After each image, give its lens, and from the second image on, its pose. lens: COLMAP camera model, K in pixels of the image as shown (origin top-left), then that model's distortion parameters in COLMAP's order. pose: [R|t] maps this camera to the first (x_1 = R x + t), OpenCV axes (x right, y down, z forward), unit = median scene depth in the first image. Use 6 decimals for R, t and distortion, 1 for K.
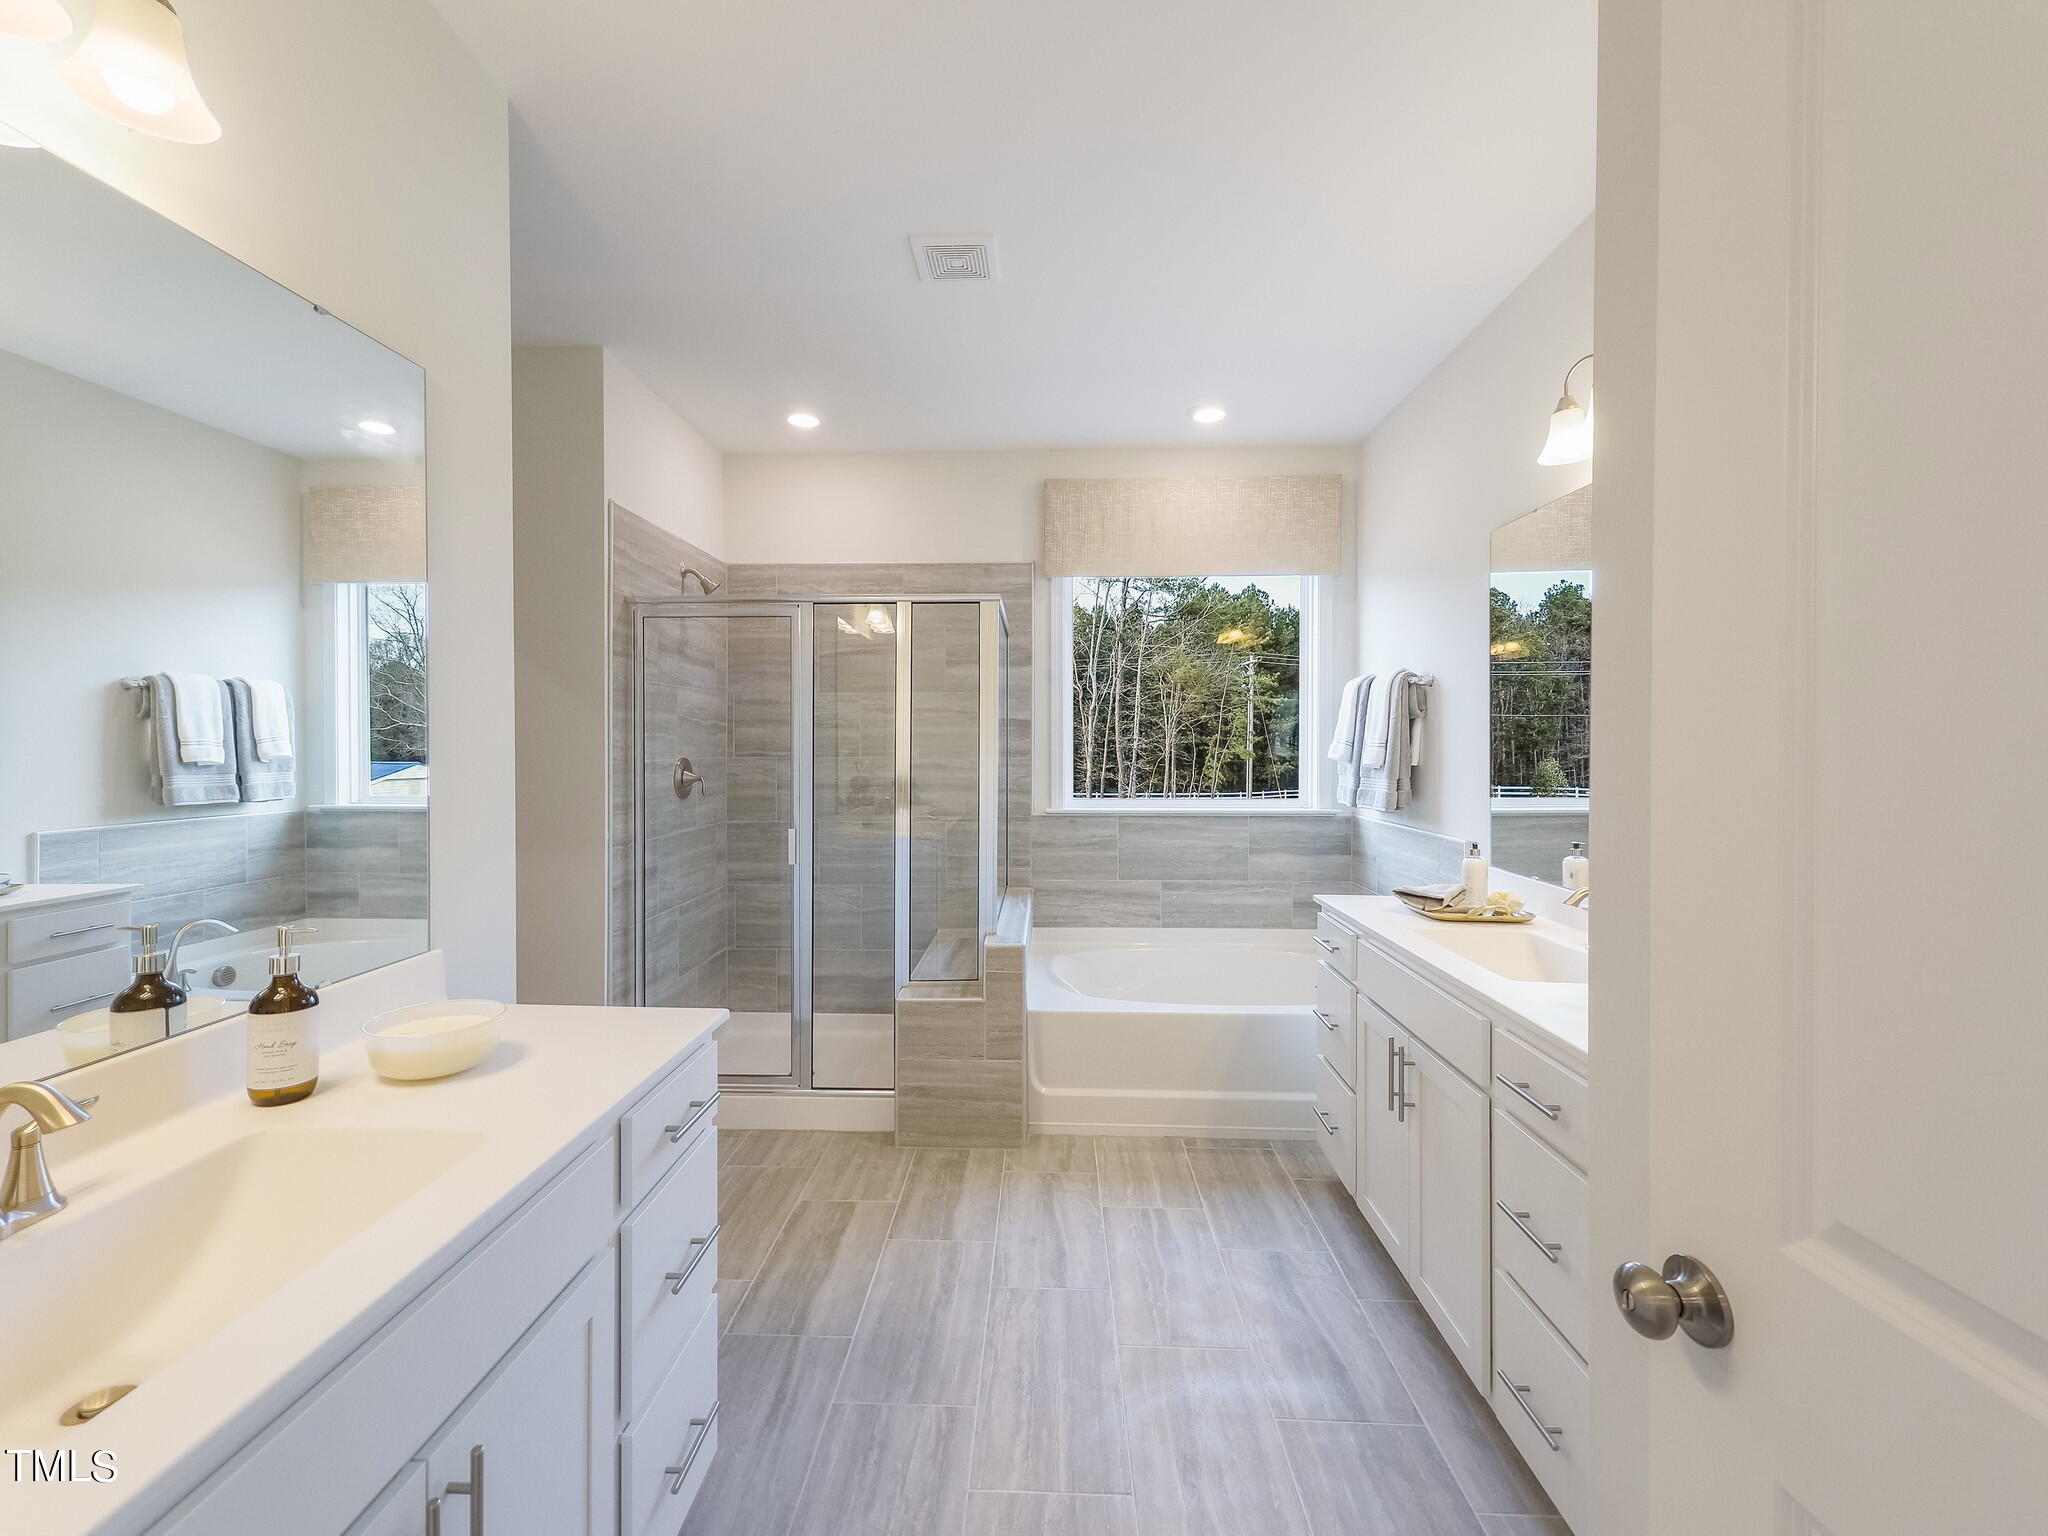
lens RADIAL K [[893.5, 0, 1004.2], [0, 893.5, 743.5], [0, 0, 1]] dist [0.002500, 0.000519]
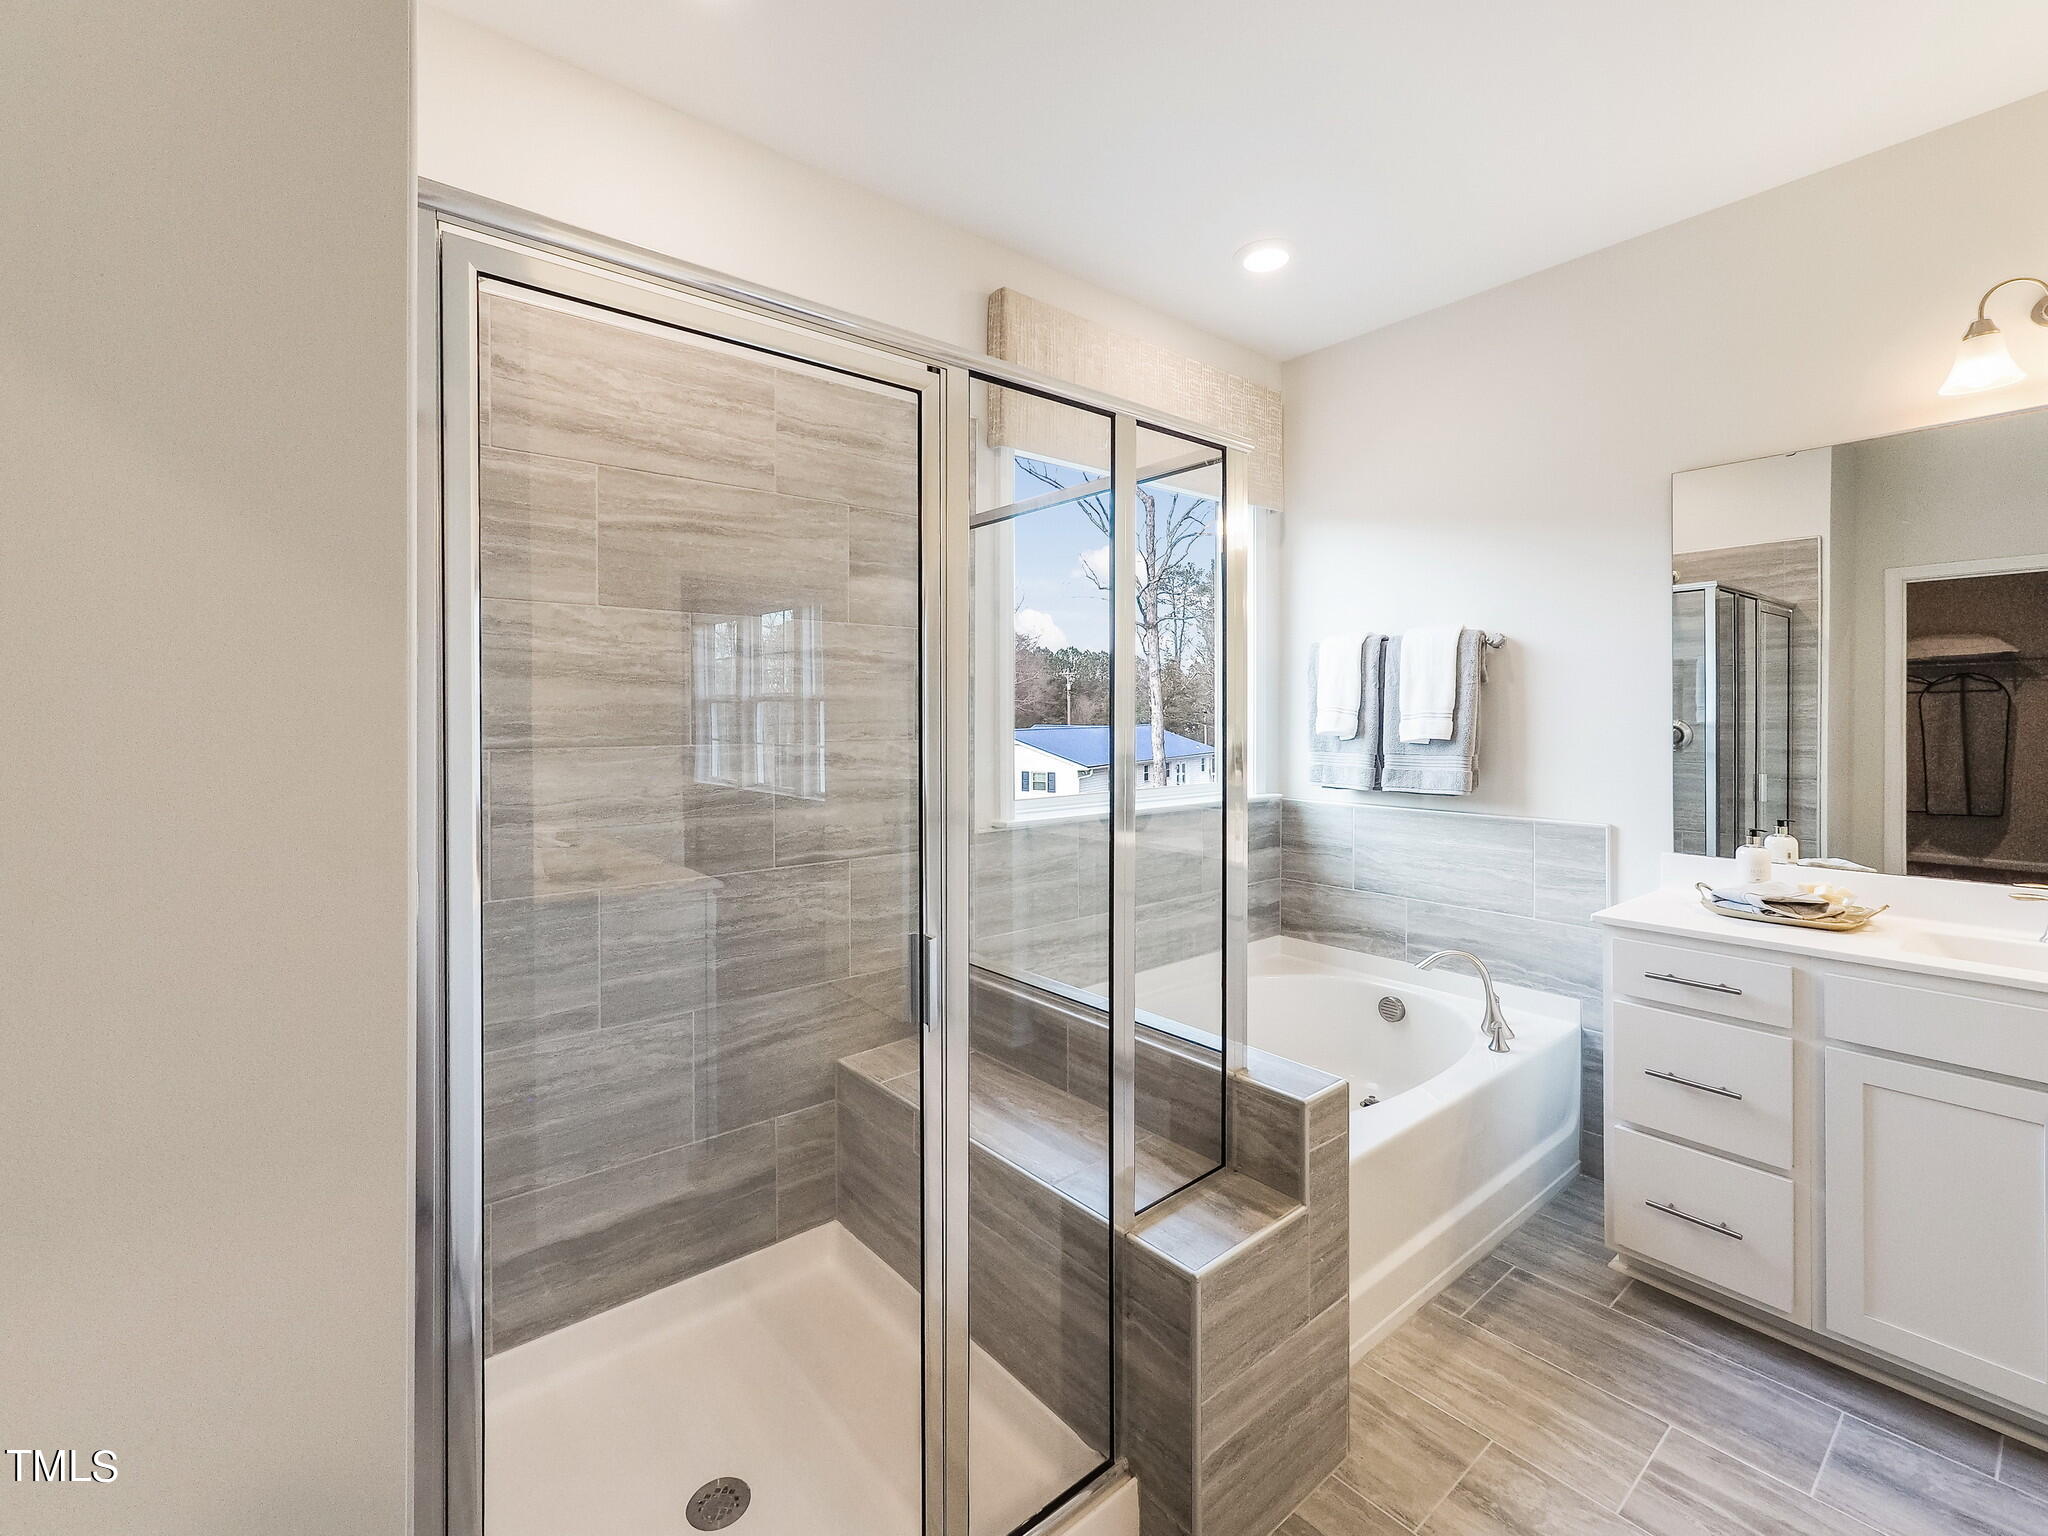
lens RADIAL K [[900.4, 0, 1015.9], [0, 900.4, 723.2], [0, 0, 1]] dist [-0.001825, 0.000390]
pose [[0.745225, -0.008497, 0.666759, -0.531463], [0.002838, 0.999950, 0.009571, -0.001155], [-0.666807, -0.005240, 0.745212, 0.779204]]
